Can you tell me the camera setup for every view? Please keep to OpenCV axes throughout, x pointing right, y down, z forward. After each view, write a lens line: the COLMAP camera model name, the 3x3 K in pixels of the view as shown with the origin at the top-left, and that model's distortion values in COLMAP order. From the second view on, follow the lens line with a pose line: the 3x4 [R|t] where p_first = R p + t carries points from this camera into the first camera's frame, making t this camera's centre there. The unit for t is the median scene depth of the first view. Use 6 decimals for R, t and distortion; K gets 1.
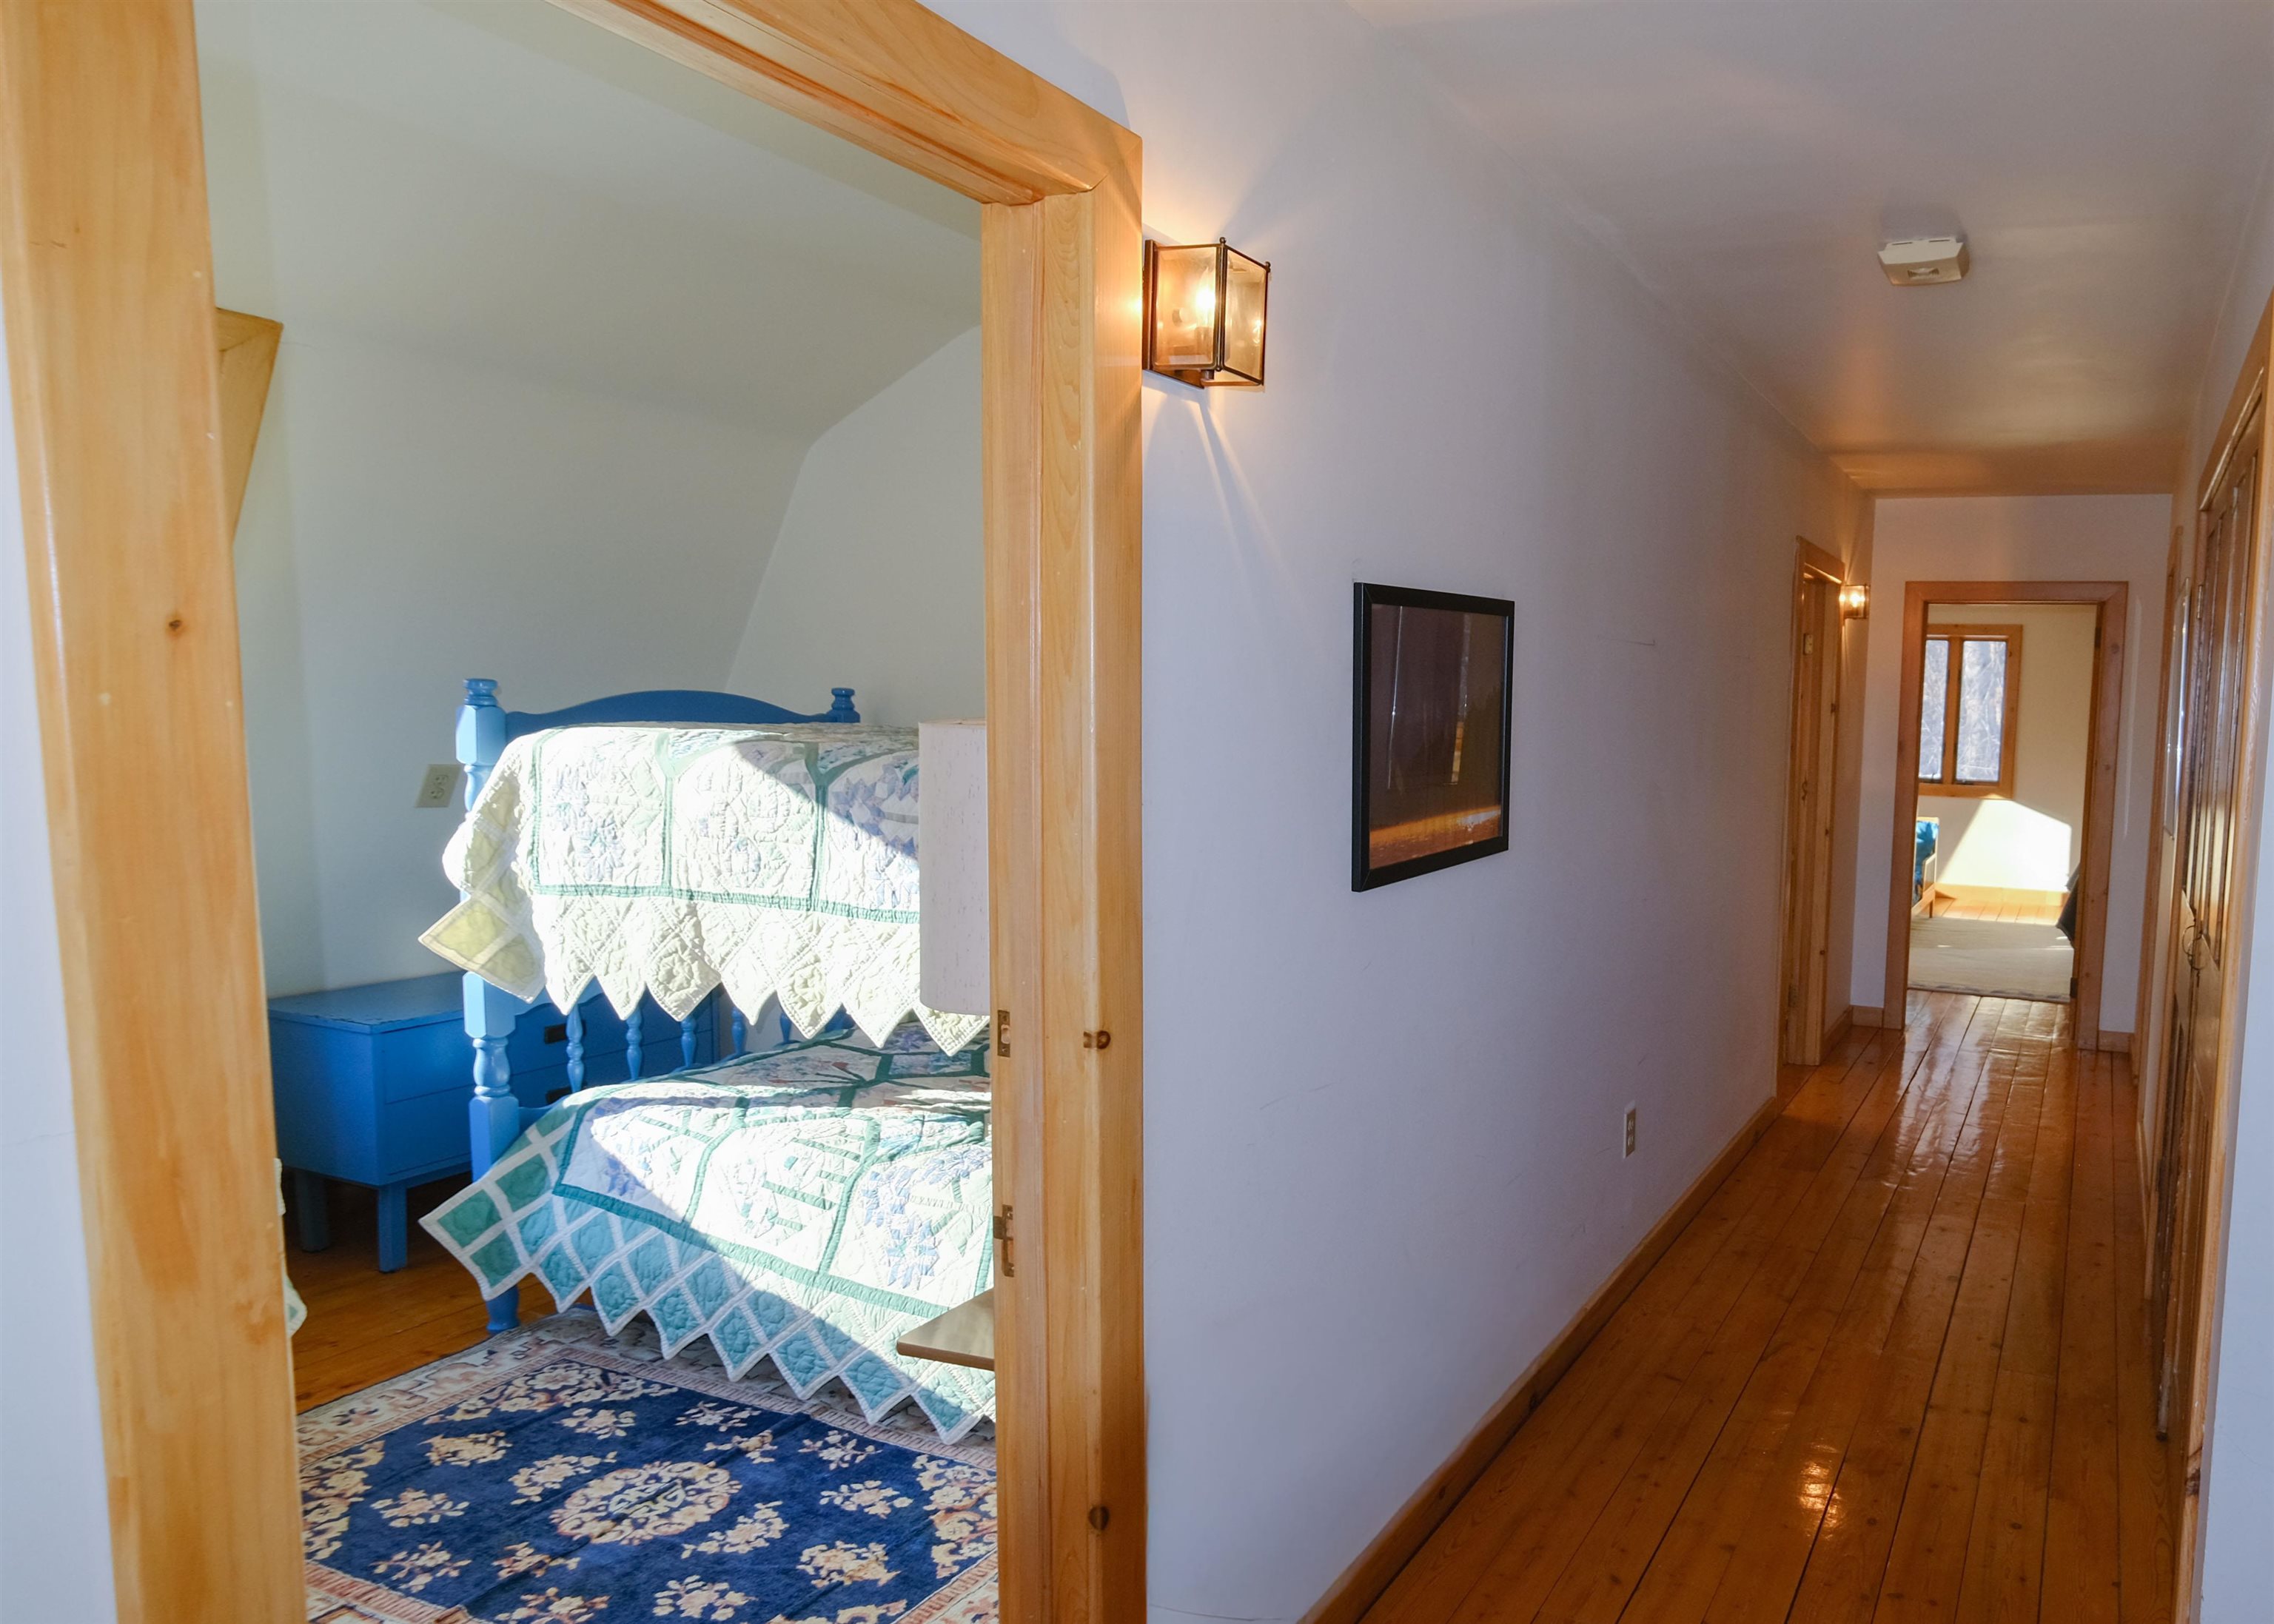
lens RADIAL K [[1310.9, 0, 1100.7], [0, 1310.9, 811.5], [0, 0, 1]] dist [-0.003837, -0.001432]
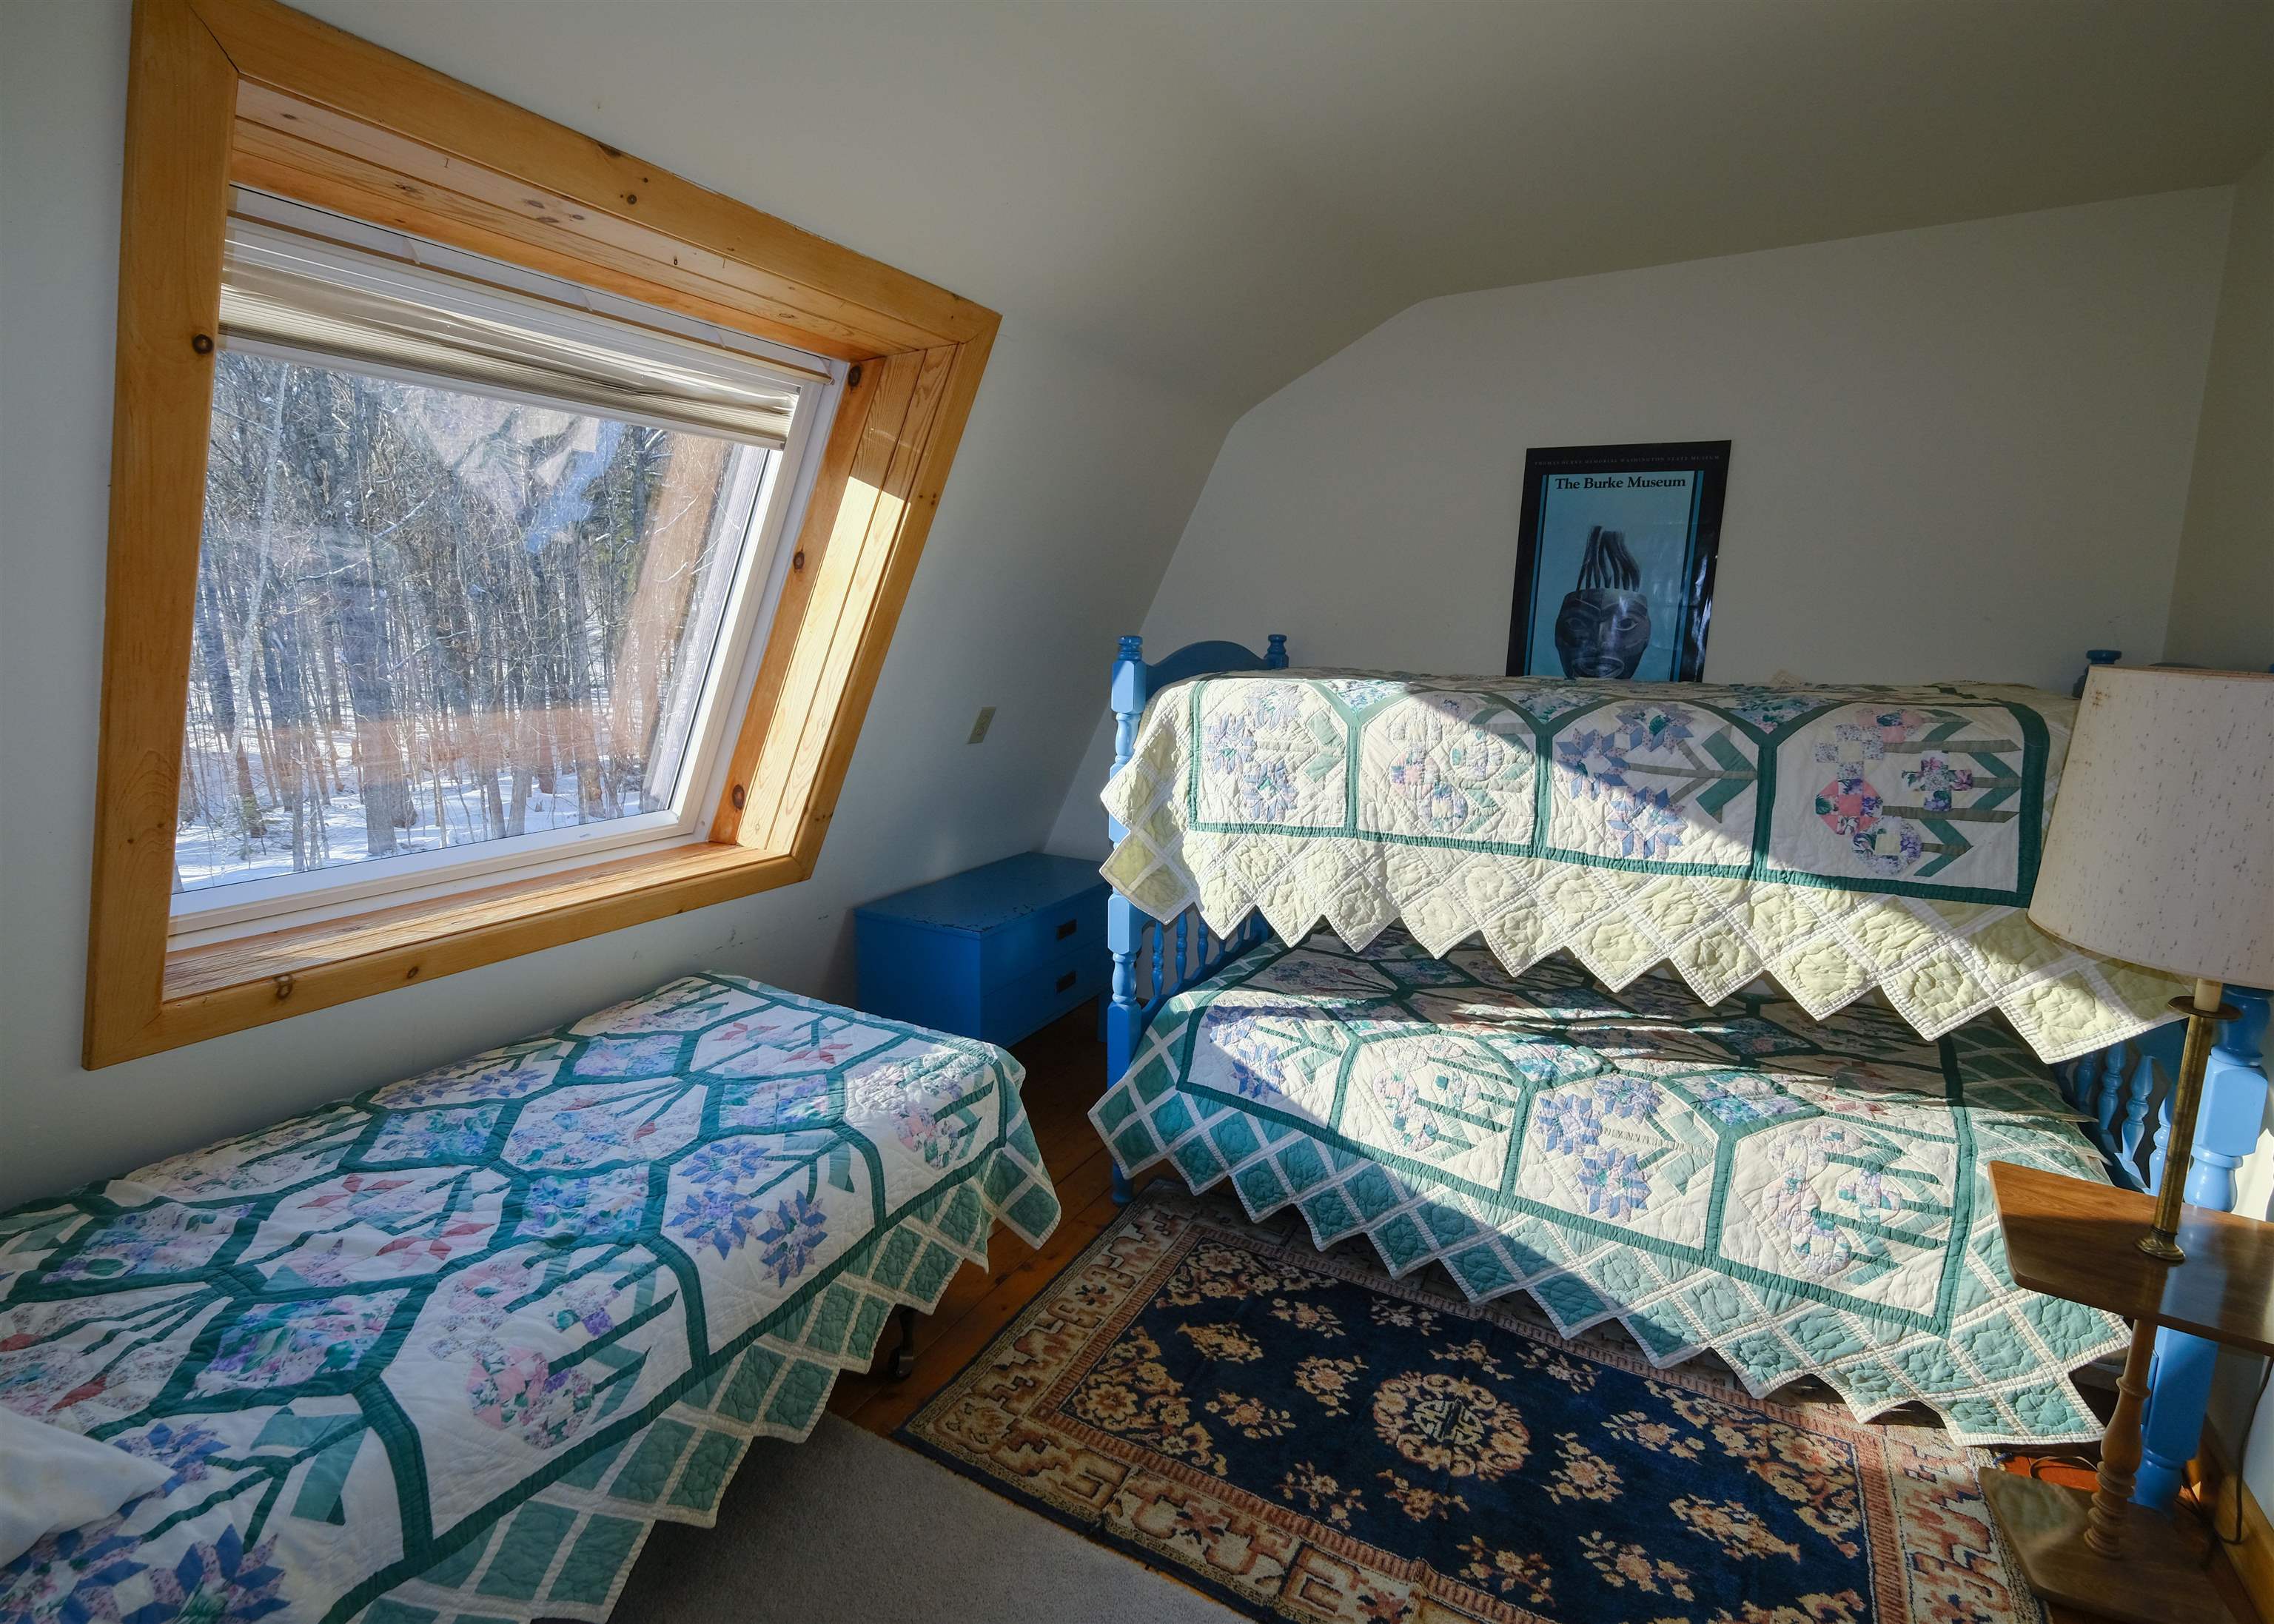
lens RADIAL K [[1068.5, 0, 1128.9], [0, 1068.5, 786.2], [0, 0, 1]] dist [-0.000786, -0.000651]
pose [[0.986317, 0.003758, -0.164818, -0.356430], [0.004829, 0.998652, 0.051671, -0.022870], [0.164790, -0.051760, 0.984970, 0.107091]]
